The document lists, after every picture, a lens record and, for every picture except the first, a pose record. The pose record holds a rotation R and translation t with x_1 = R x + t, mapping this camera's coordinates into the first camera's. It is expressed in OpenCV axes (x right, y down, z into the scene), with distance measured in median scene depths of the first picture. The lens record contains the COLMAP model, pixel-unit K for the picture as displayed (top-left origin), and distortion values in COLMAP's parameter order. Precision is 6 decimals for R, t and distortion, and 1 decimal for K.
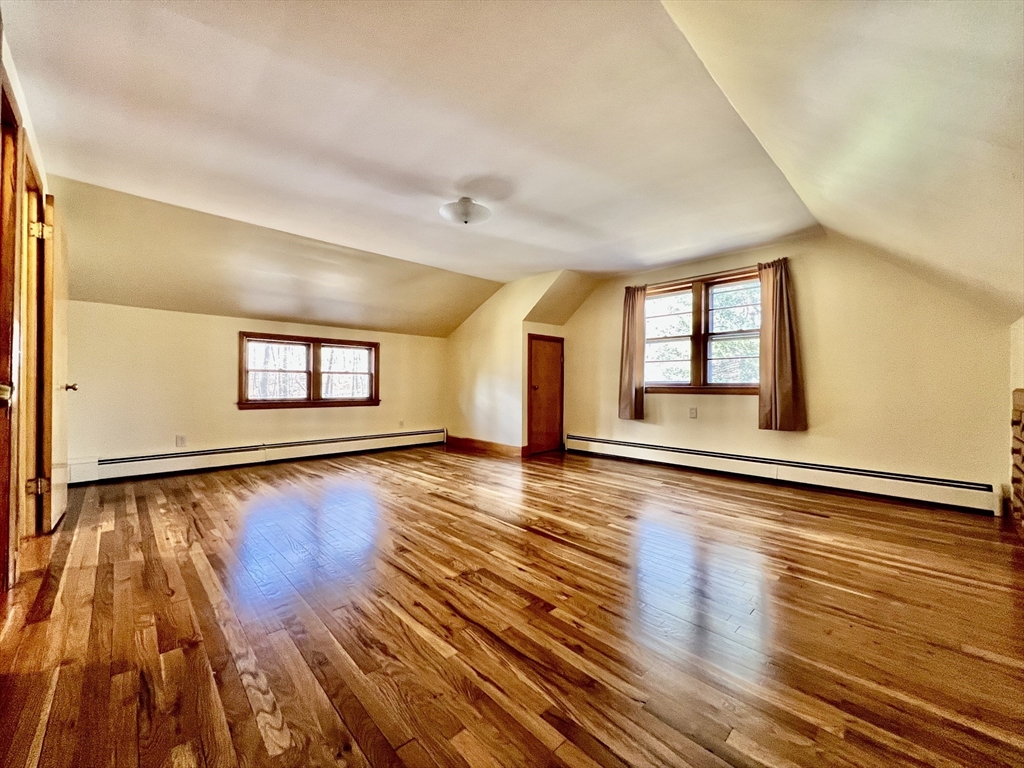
lens RADIAL K [[408.8, 0, 508.3], [0, 408.8, 384.1], [0, 0, 1]] dist [0.000120, -0.000122]
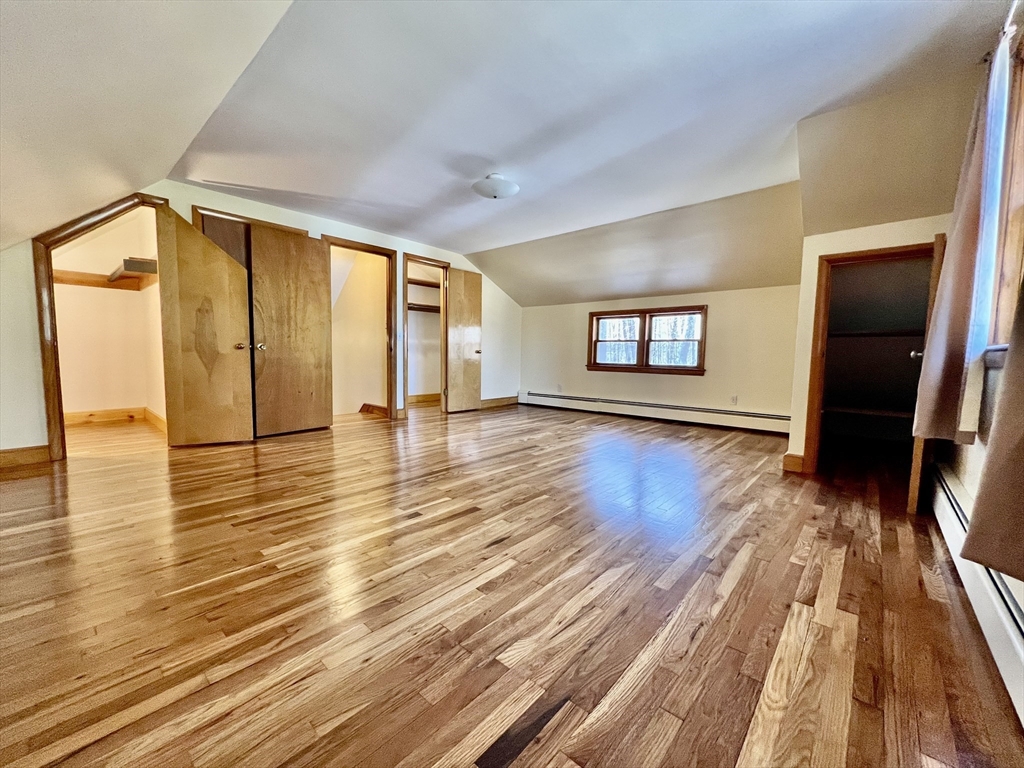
lens RADIAL K [[408.8, 0, 508.3], [0, 408.8, 384.1], [0, 0, 1]] dist [0.000120, -0.000122]
pose [[0.075175, 0.067983, -0.994850, 0.919163], [-0.010568, 0.997672, 0.067377, 0.026772], [0.997114, 0.005448, 0.075719, 0.862475]]
